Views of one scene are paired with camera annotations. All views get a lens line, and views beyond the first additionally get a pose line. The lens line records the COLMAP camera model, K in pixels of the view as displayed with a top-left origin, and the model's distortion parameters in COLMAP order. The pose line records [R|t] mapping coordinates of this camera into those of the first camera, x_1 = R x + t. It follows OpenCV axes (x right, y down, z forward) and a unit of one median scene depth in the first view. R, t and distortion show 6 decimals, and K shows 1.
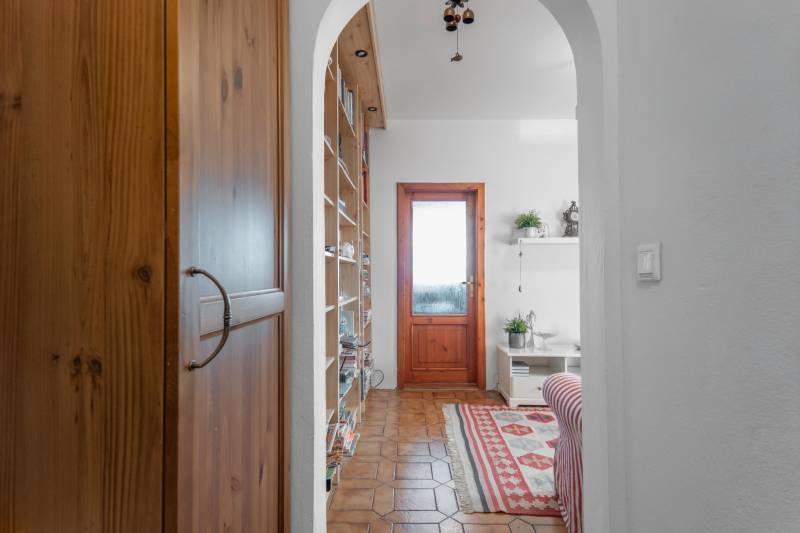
lens RADIAL K [[421.0, 0, 422.0], [0, 421.0, 264.5], [0, 0, 1]] dist [0.005577, -0.000804]
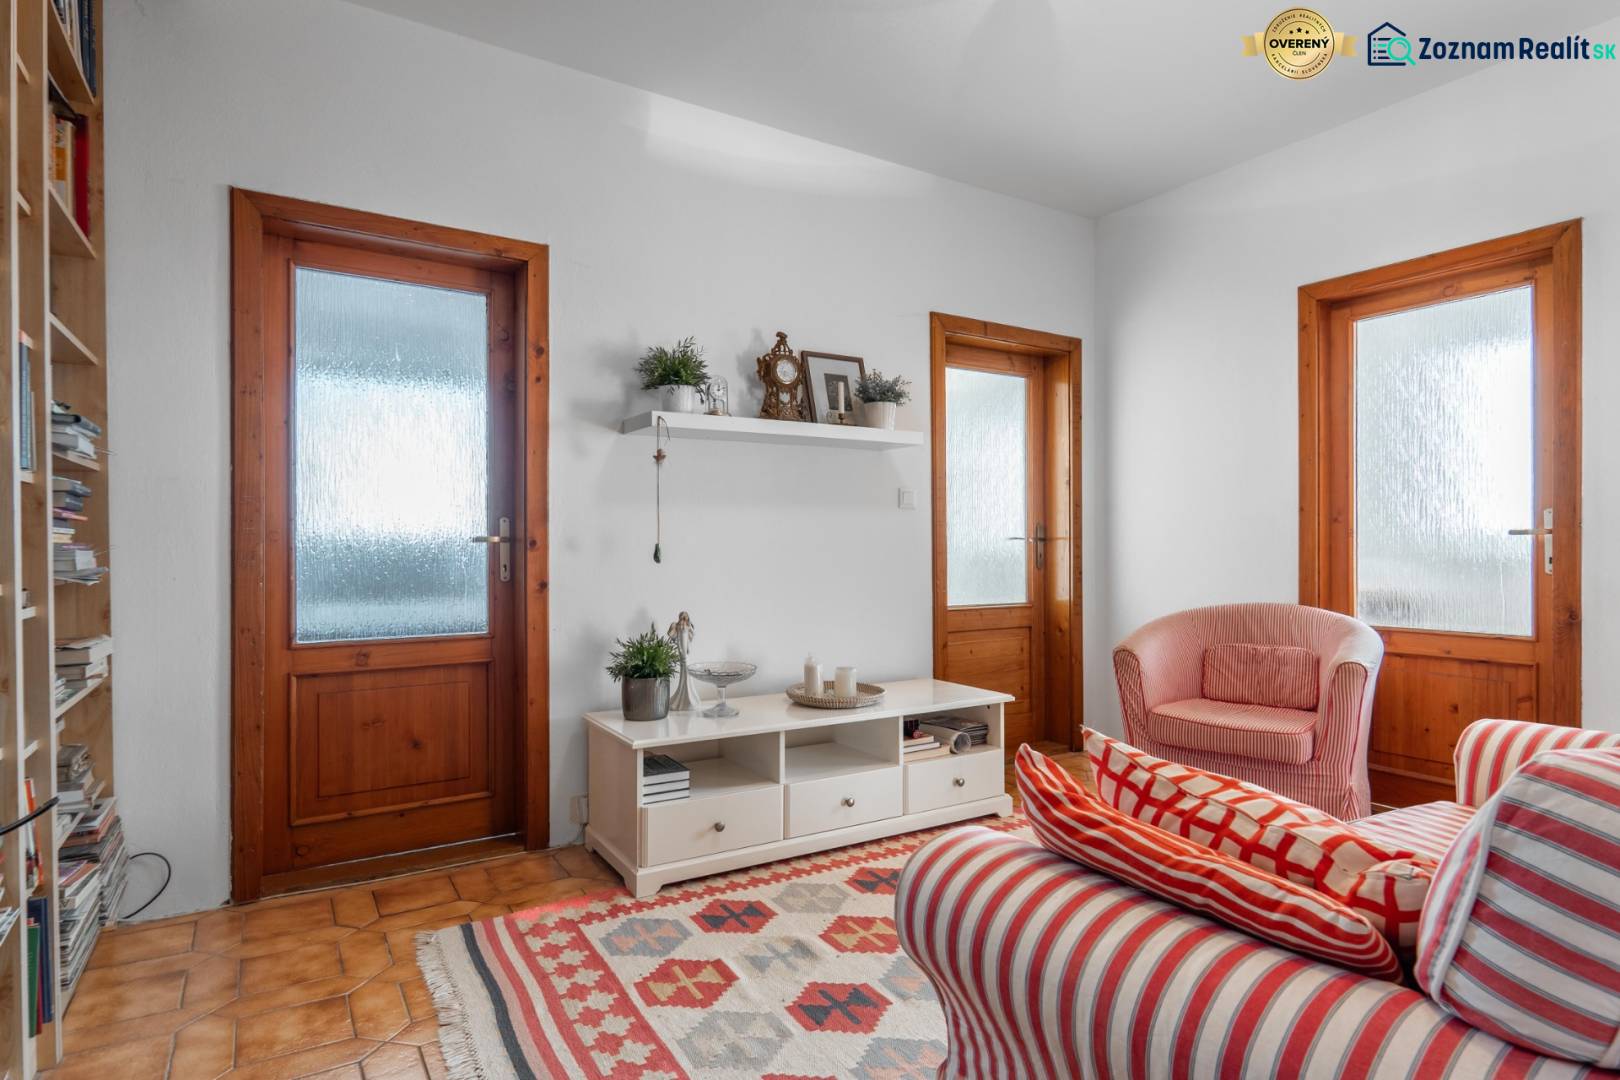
lens RADIAL K [[852.6, 0, 854.5], [0, 852.6, 536.0], [0, 0, 1]] dist [0.005577, -0.000804]
pose [[0.844396, 0.002307, 0.535714, -0.013370], [-0.012937, 0.999787, 0.016085, 0.029239], [-0.535563, -0.020513, 0.844246, 0.297940]]
